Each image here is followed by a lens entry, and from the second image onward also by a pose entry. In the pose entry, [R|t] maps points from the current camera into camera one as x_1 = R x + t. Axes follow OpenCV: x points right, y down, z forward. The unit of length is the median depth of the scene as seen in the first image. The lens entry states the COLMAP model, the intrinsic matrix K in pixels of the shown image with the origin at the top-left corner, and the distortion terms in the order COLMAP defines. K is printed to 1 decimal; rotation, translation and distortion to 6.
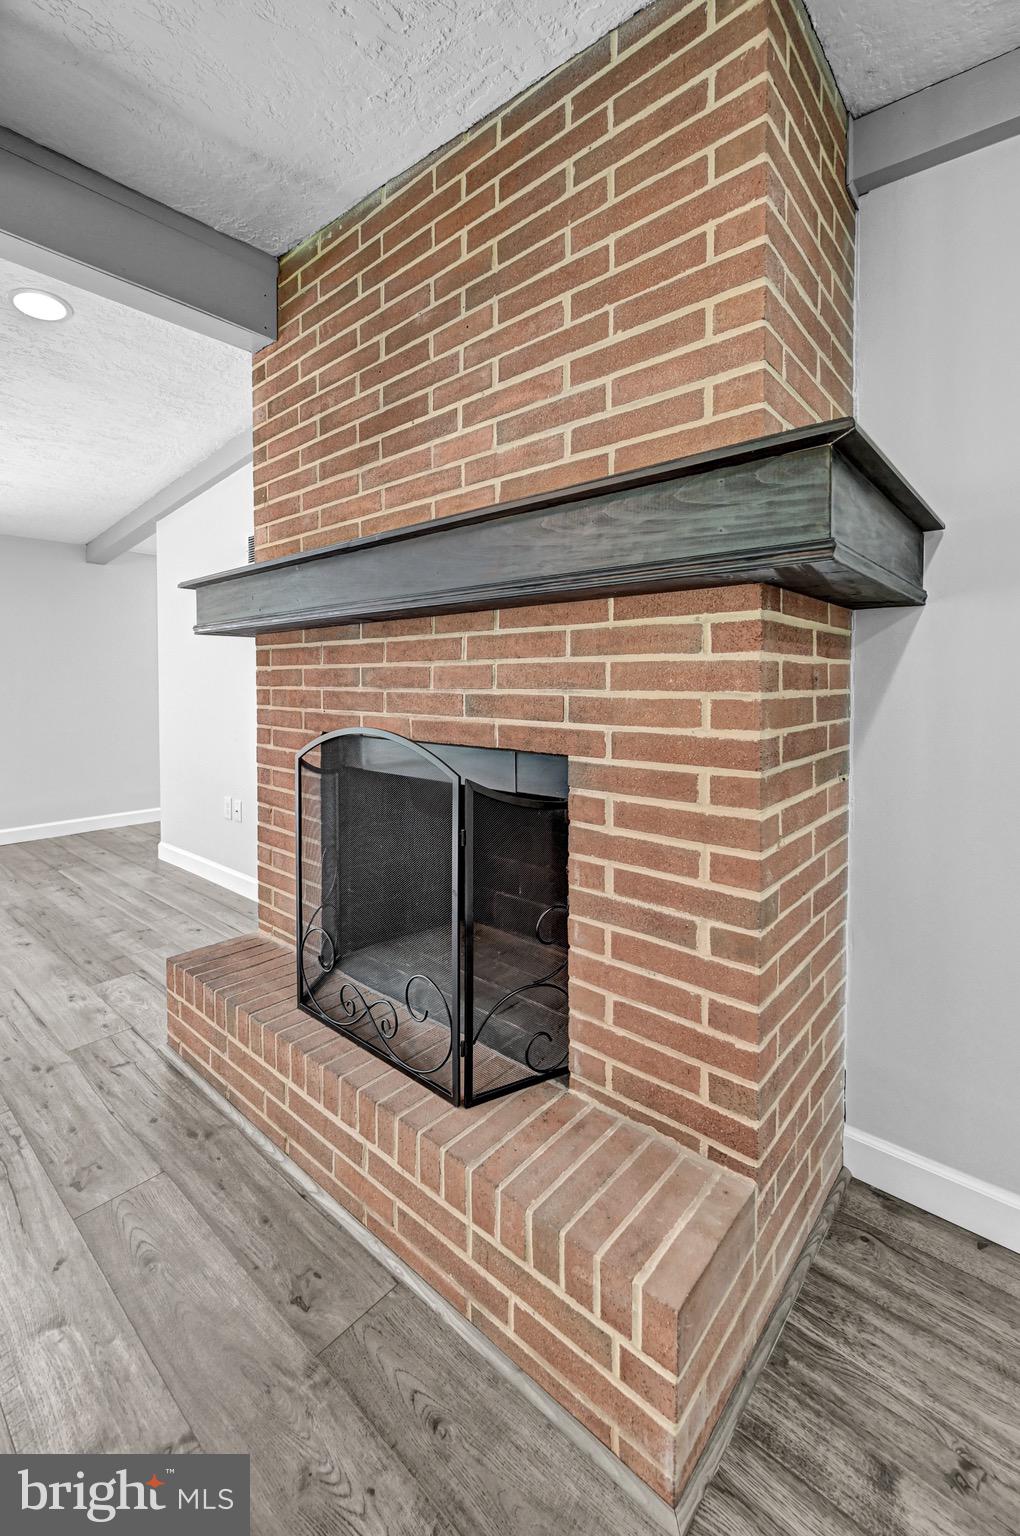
lens RADIAL K [[635.1, 0, 510.3], [0, 635.1, 707.0], [0, 0, 1]] dist [-0.001912, 0.000222]
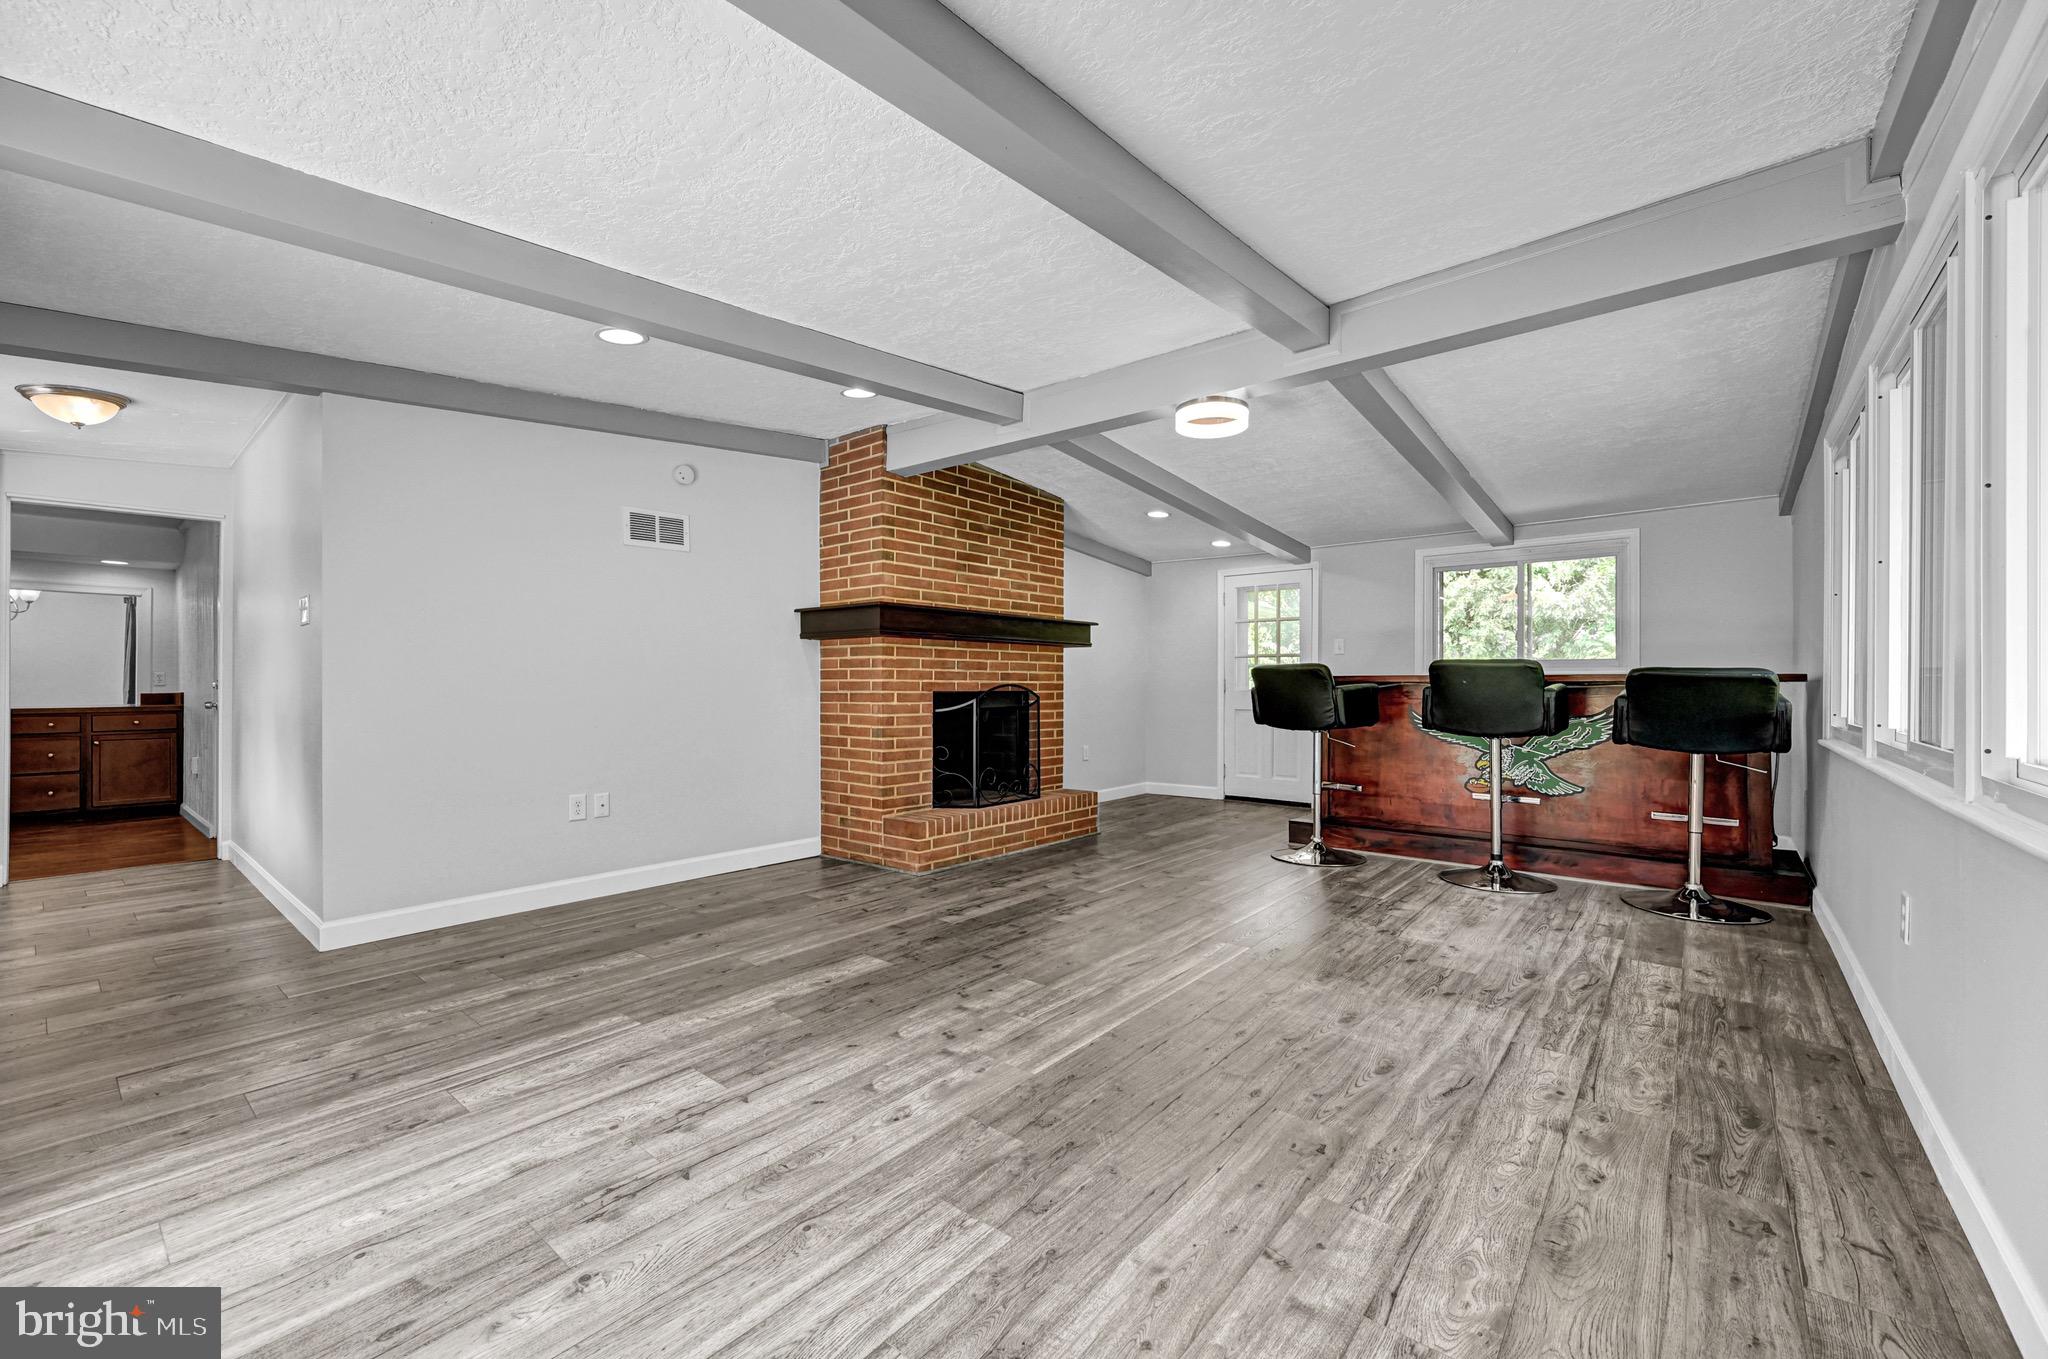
lens RADIAL K [[806.6, 0, 1024.0], [0, 806.6, 679.5], [0, 0, 1]] dist [-0.000835, 0.000002]
pose [[-0.012183, -0.003804, 0.999919, -3.472214], [0.025554, 0.999665, 0.004114, -0.001840], [-0.999599, 0.025602, -0.012082, 0.913725]]
